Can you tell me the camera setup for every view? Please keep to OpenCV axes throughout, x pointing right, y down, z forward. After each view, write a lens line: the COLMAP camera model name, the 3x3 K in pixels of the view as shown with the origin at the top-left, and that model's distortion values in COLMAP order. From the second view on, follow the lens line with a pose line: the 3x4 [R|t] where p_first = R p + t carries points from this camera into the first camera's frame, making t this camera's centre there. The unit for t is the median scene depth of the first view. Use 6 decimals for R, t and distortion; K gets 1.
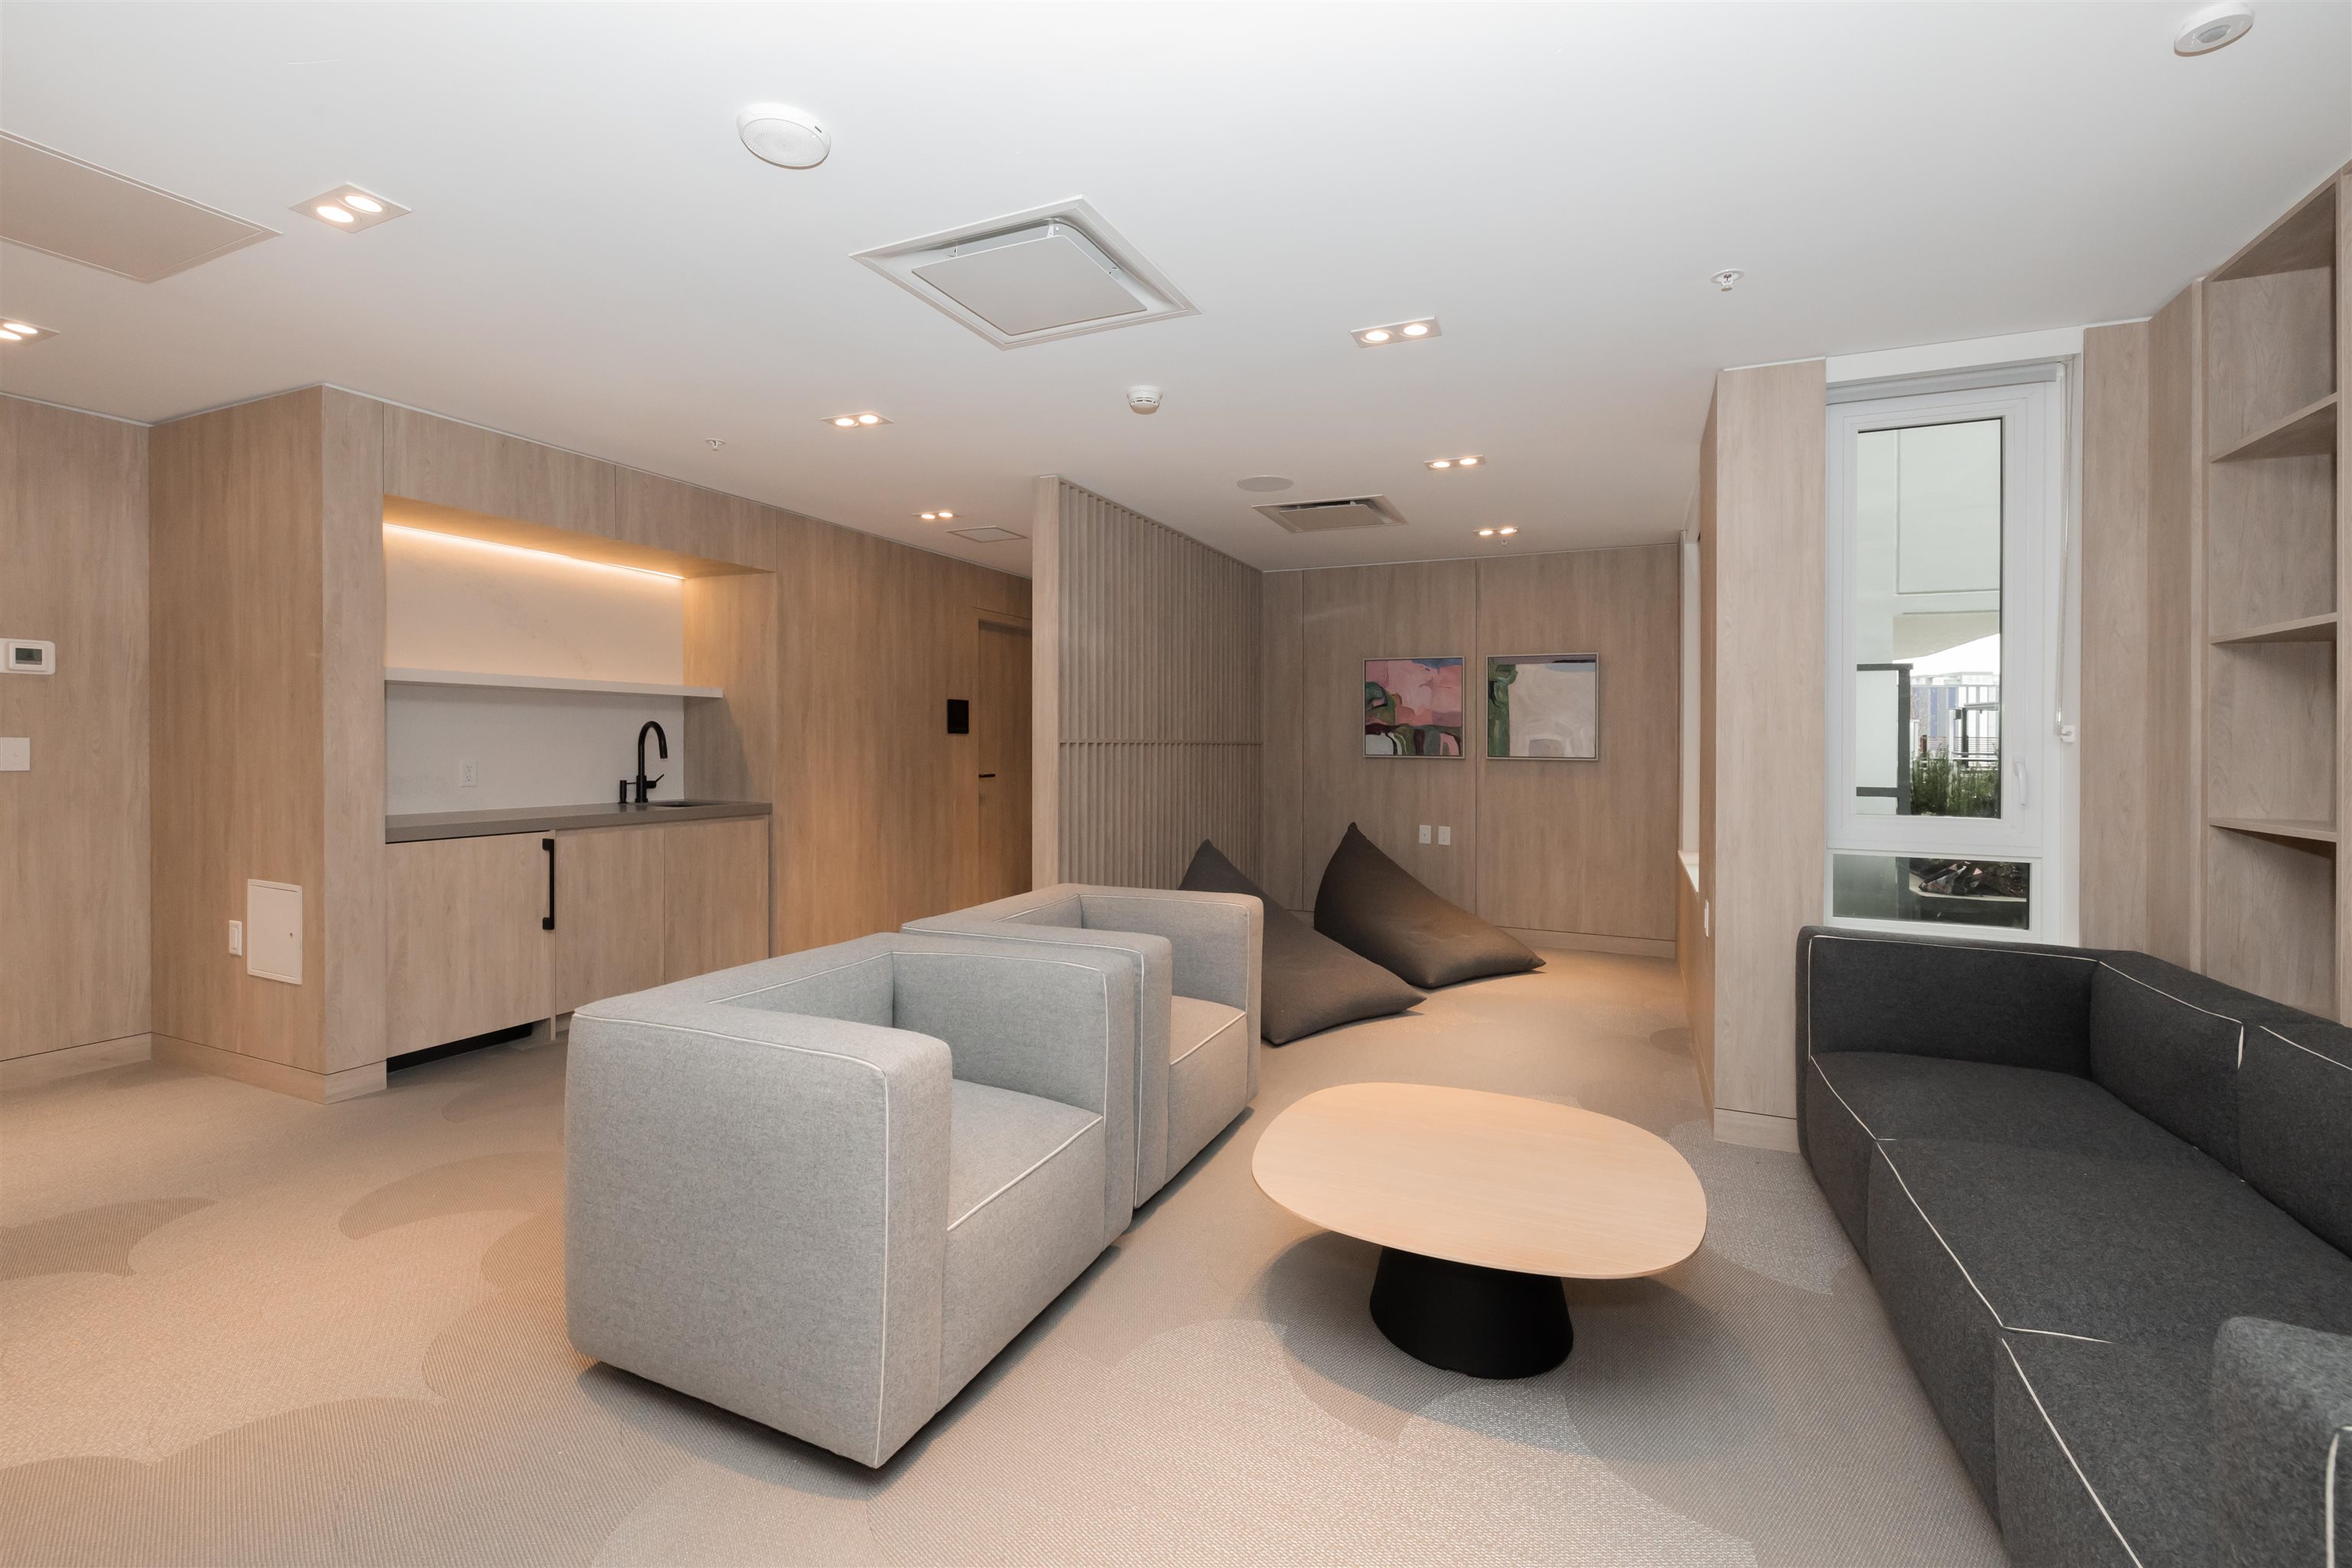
lens RADIAL K [[1006.4, 0, 1171.0], [0, 1006.4, 740.3], [0, 0, 1]] dist [-0.000826, -0.000035]
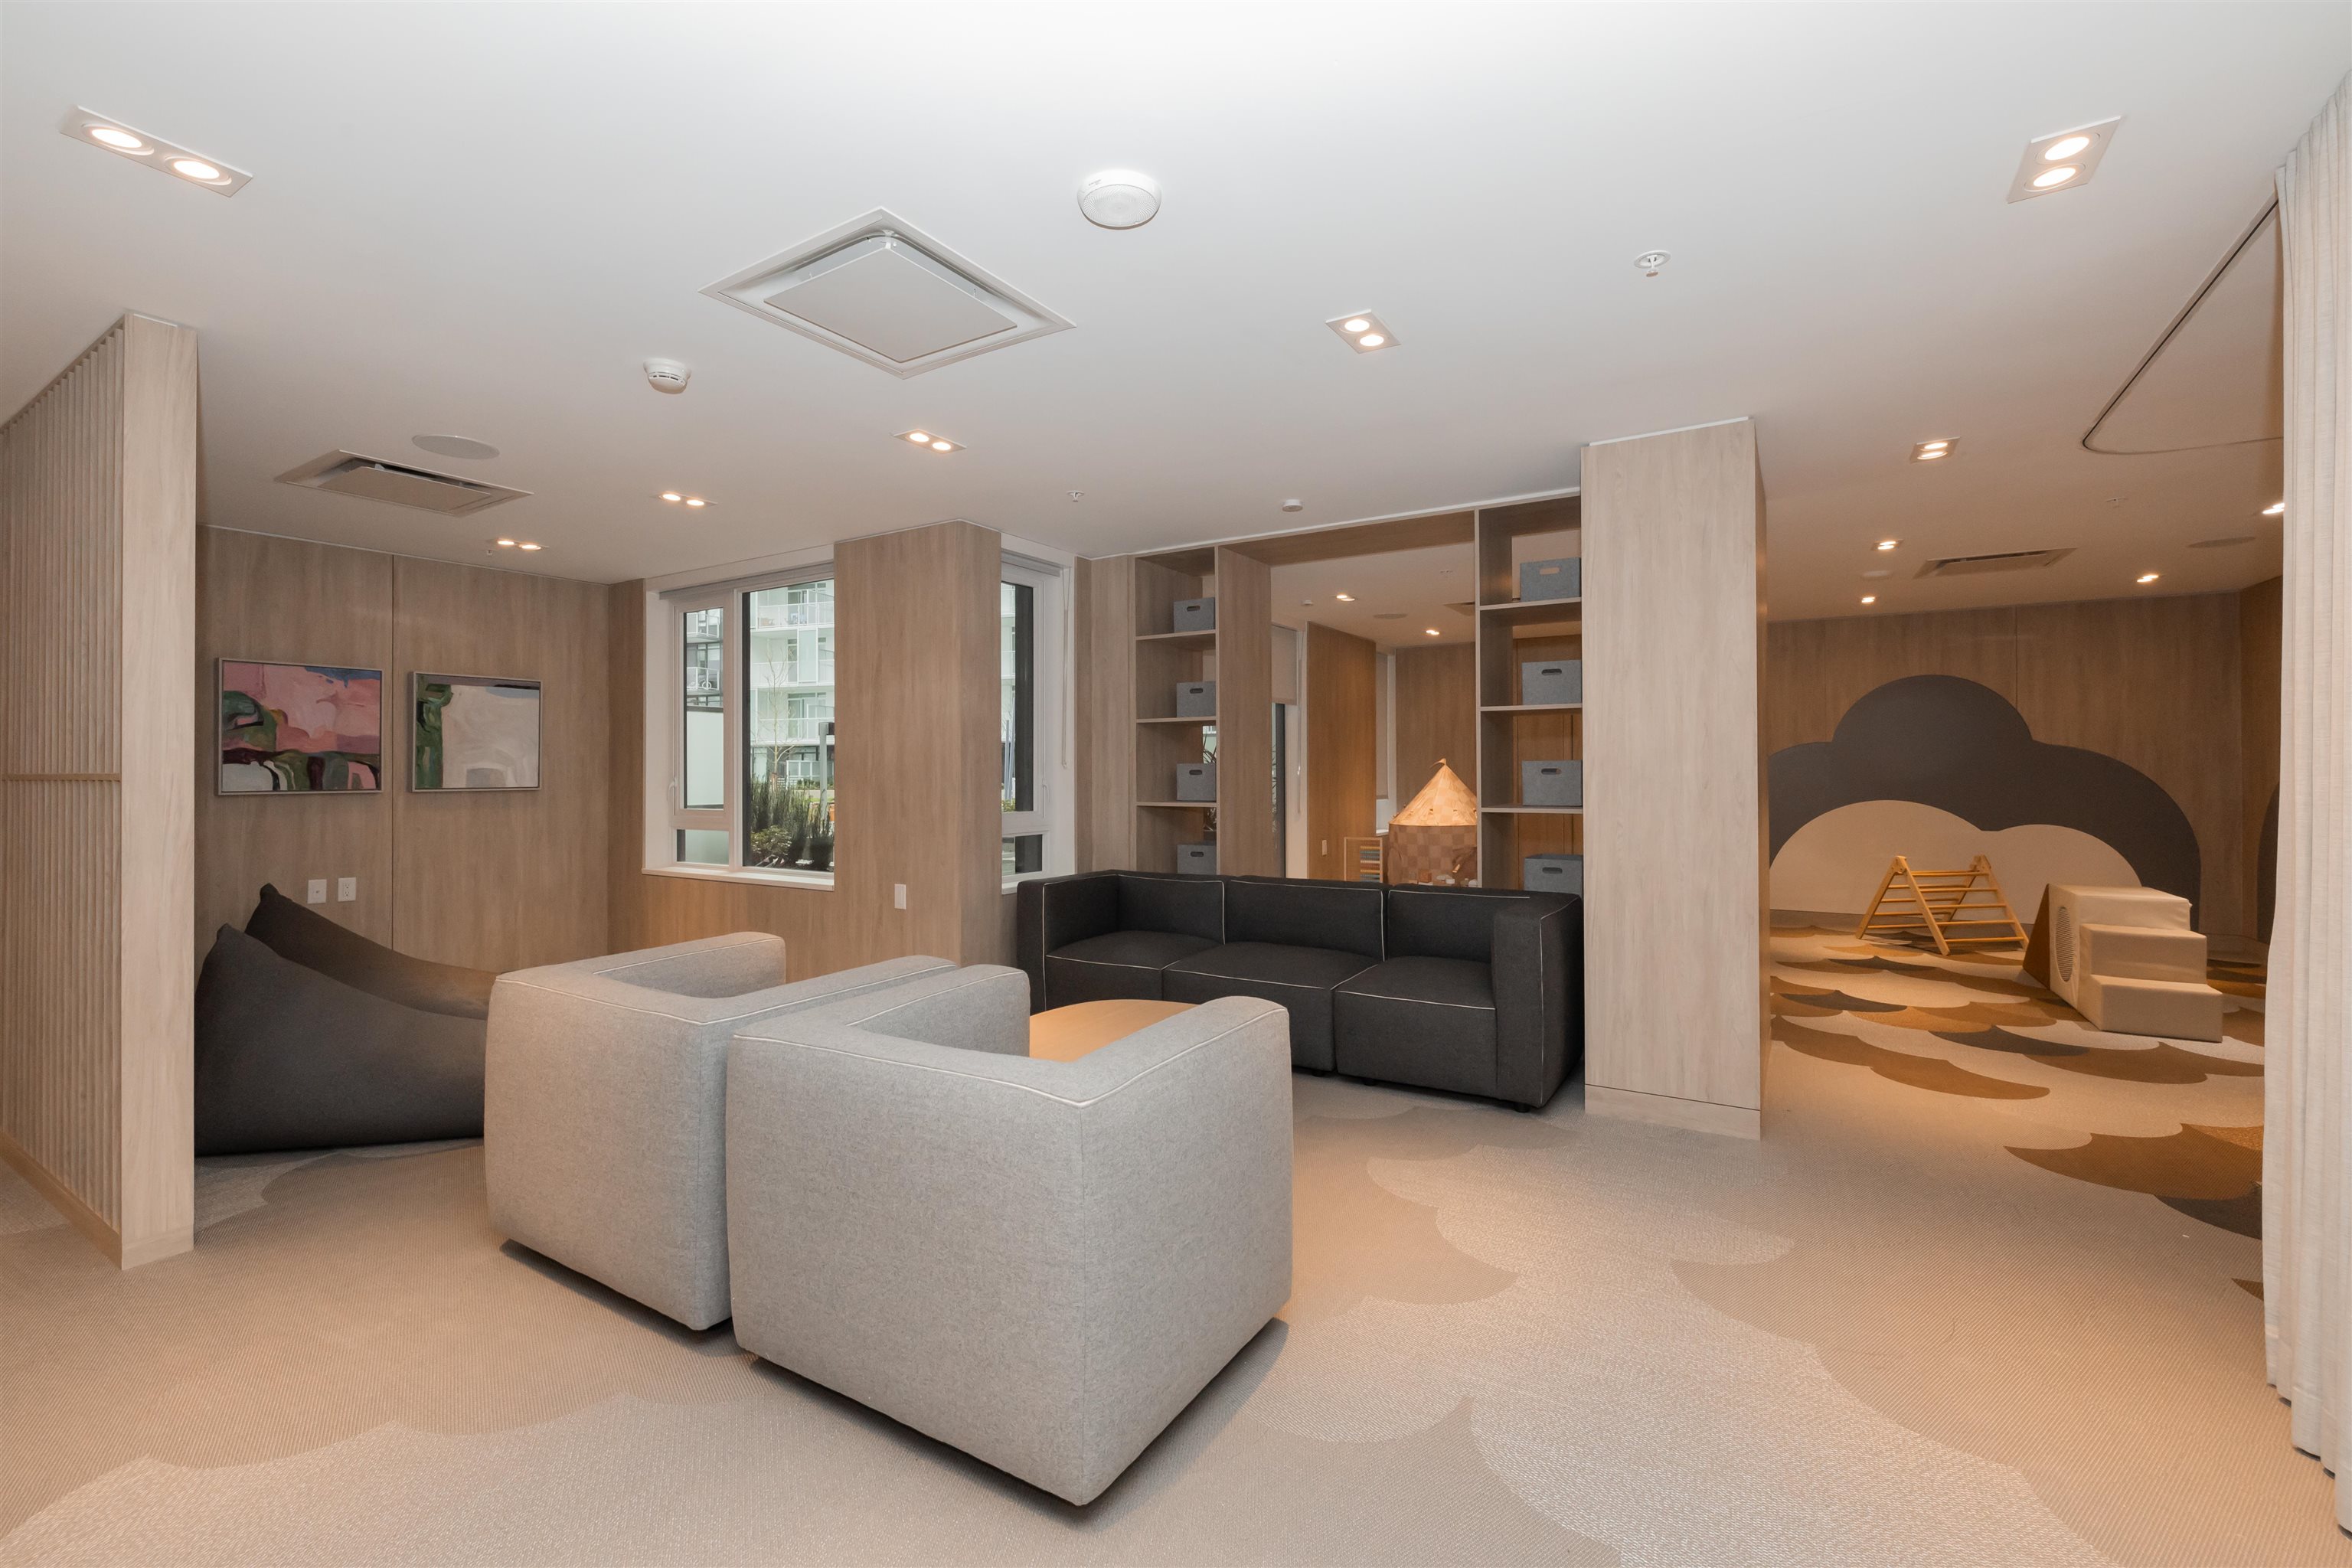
lens RADIAL K [[1006.4, 0, 1171.9], [0, 1006.4, 773.3], [0, 0, 1]] dist [-0.000826, -0.000035]
pose [[0.145095, -0.010820, 0.989359, -0.435441], [0.004495, 0.999937, 0.010276, -0.003153], [-0.989407, 0.002956, 0.145135, 0.235020]]
